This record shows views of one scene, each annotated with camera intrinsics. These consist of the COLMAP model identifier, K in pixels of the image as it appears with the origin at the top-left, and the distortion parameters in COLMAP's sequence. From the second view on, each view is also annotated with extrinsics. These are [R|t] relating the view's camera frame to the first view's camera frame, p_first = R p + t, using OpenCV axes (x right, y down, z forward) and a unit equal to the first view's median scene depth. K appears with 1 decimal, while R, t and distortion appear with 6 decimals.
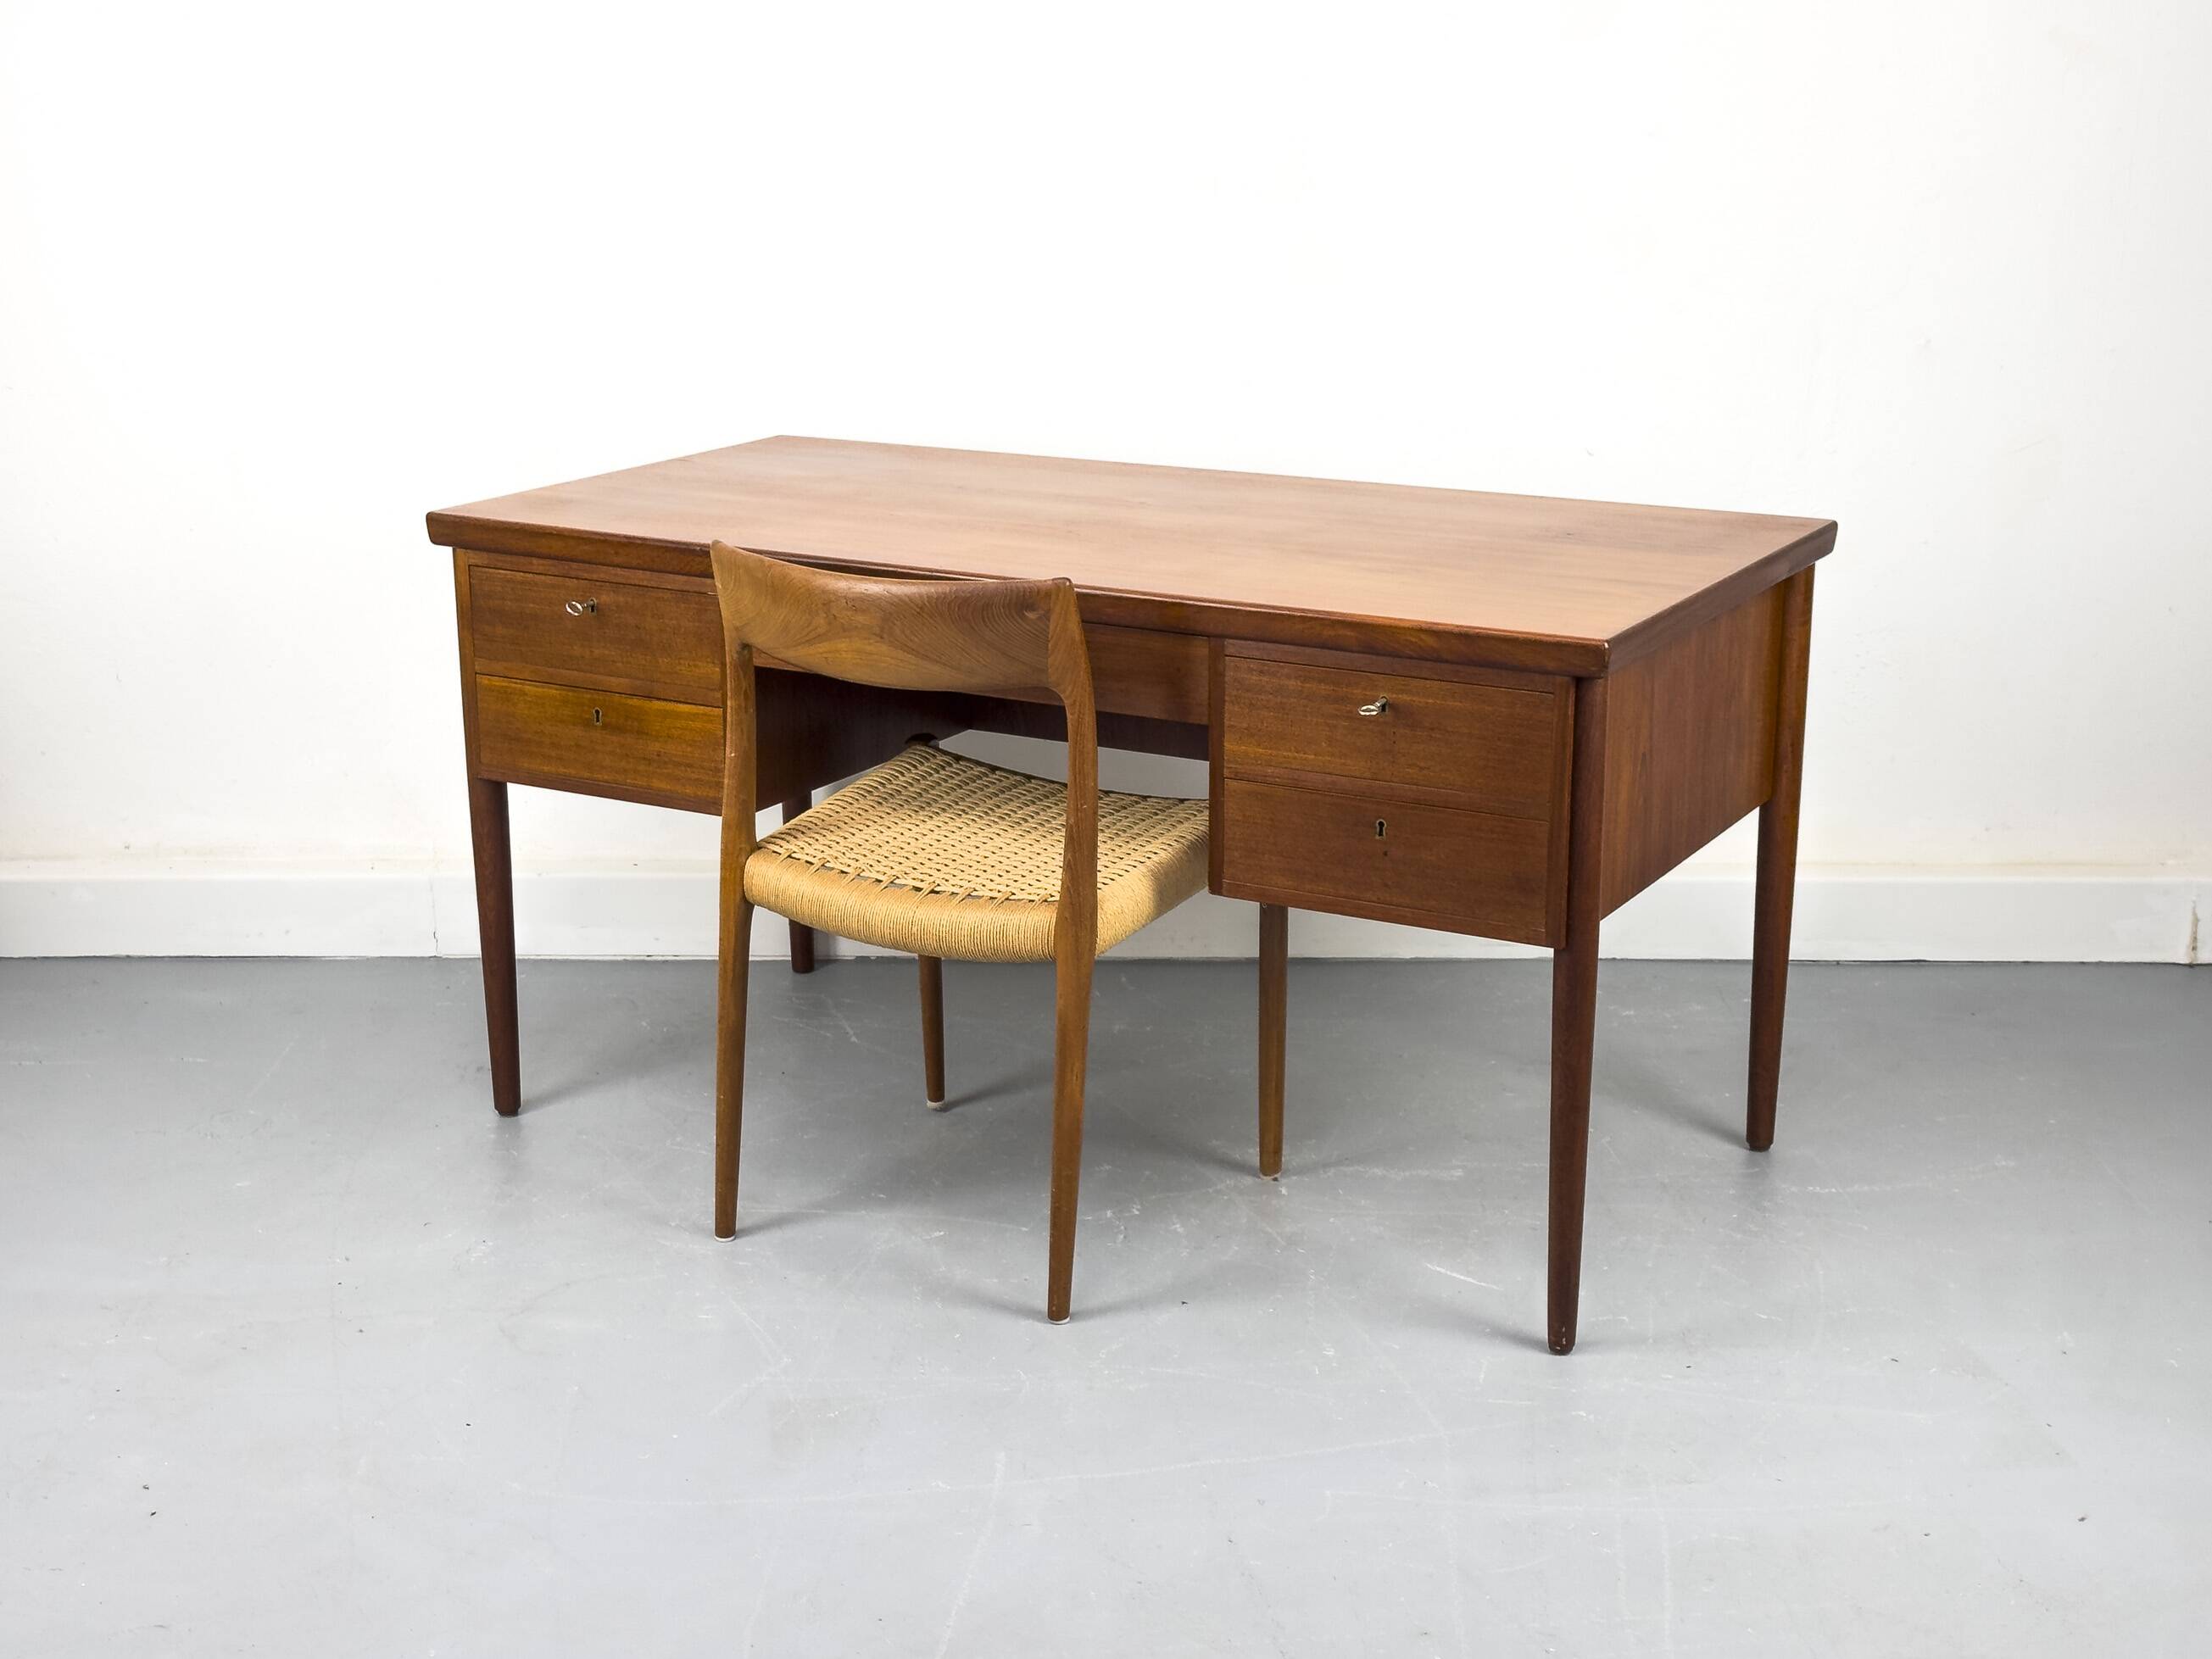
lens RADIAL K [[3109.2, 0, 1106.0], [0, 3109.2, 829.5], [0, 0, 1]] dist [0.181289, -0.318285]
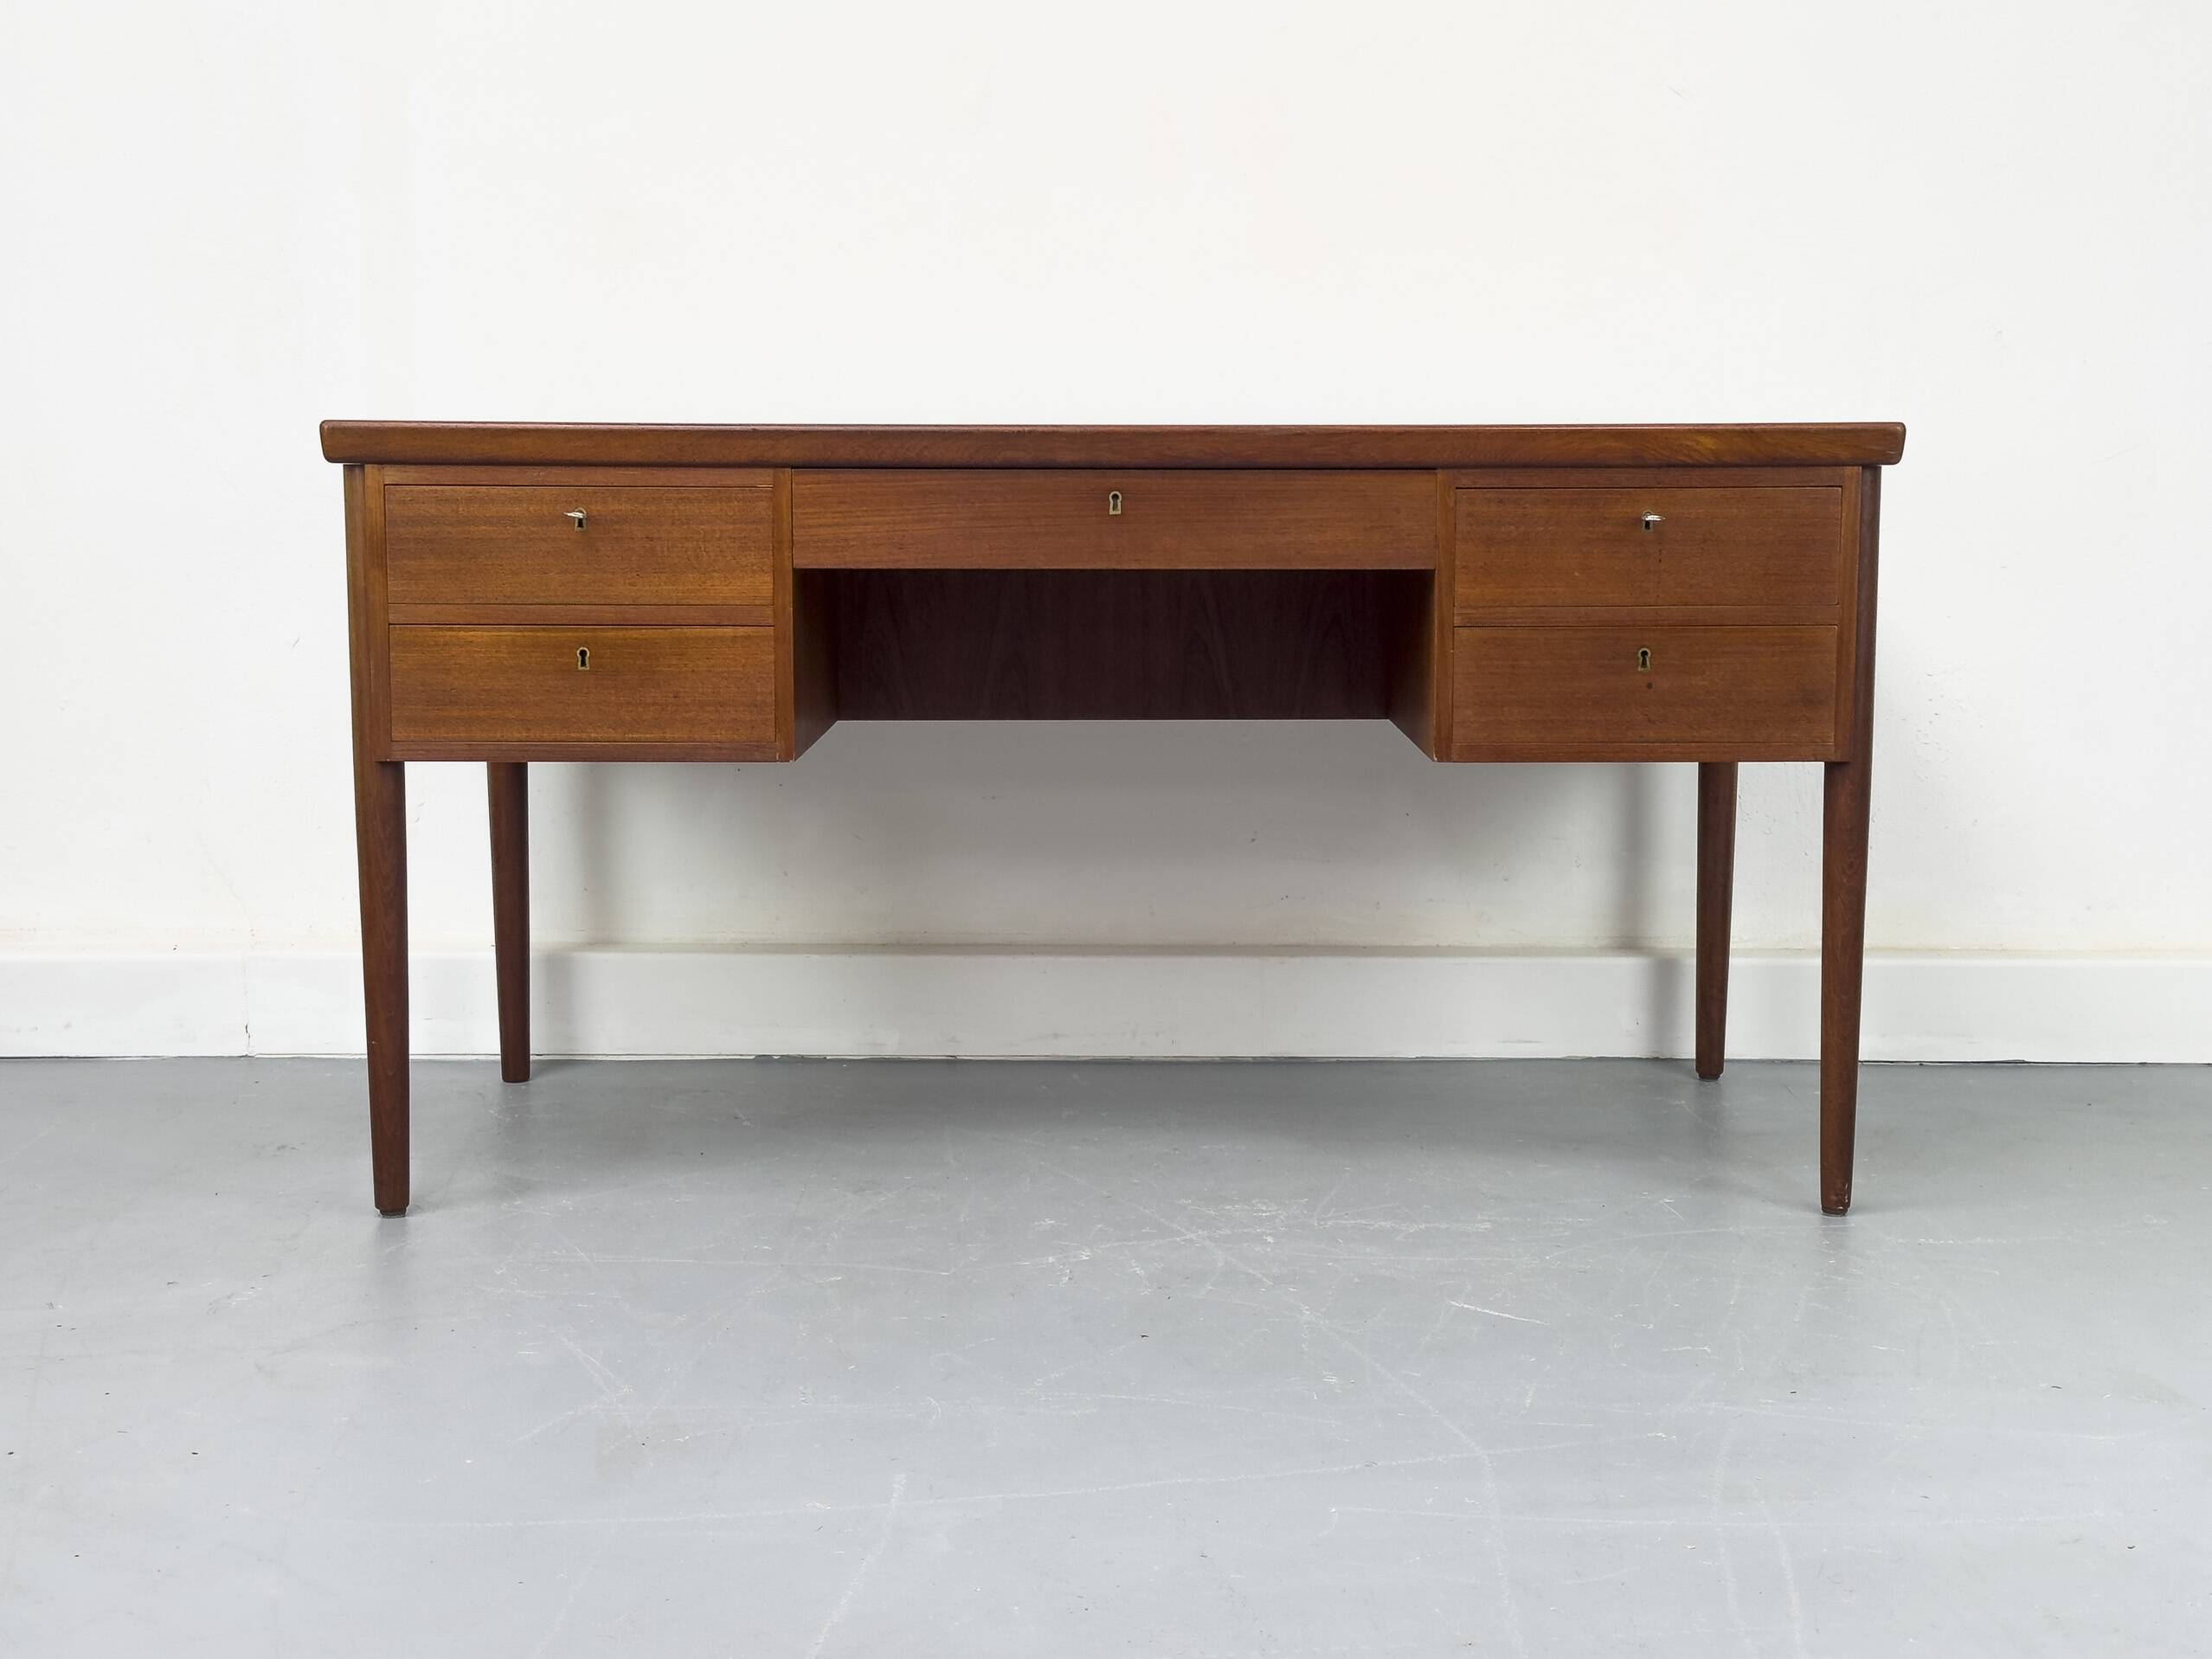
lens RADIAL K [[3159.4, 0, 1142.8], [0, 3159.4, 794.6], [0, 0, 1]] dist [0.138001, -0.008928]
pose [[0.864501, -0.053879, 0.499735, -0.460827], [0.132581, 0.983470, -0.123322, 0.121782], [-0.484830, 0.172867, 0.857355, 0.237621]]
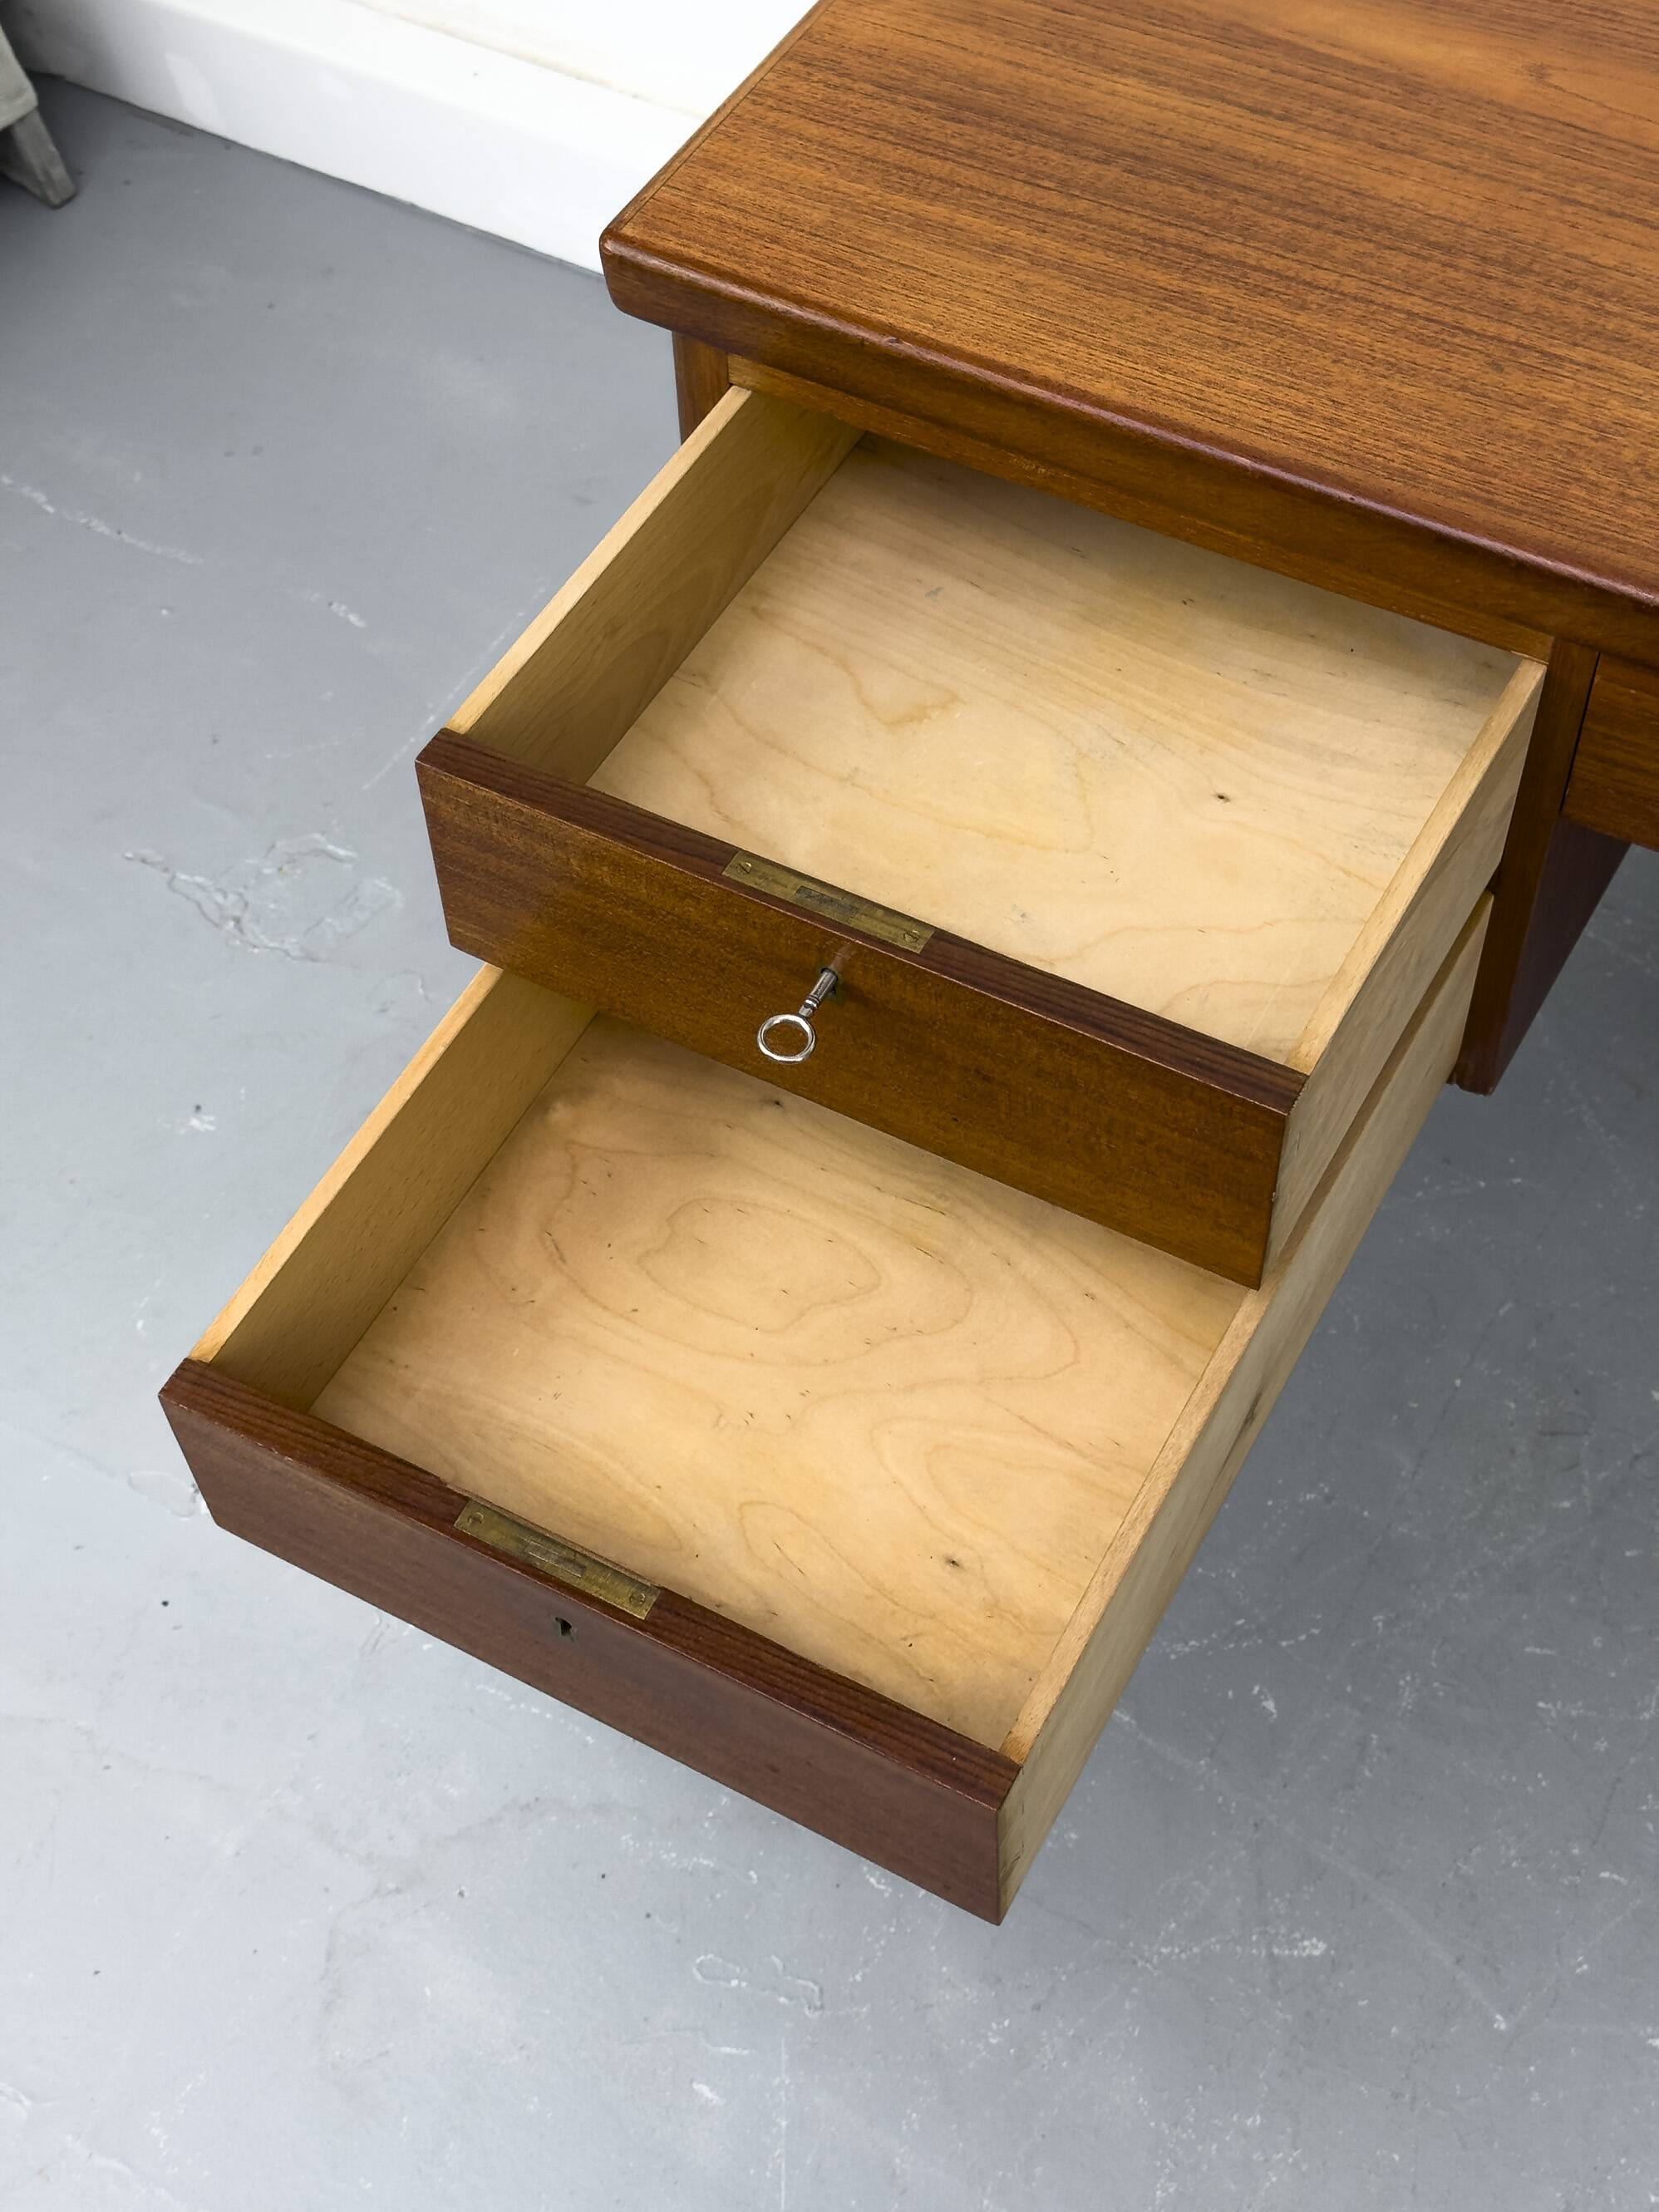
lens RADIAL K [[3058.1, 0, 829.5], [0, 3058.1, 1106.0], [0, 0, 1]] dist [0.174708, -0.299010]
pose [[0.999681, -0.018086, -0.017622, -0.194356], [0.025047, 0.798955, 0.600869, -0.236706], [0.003212, -0.601119, 0.799153, 0.696580]]
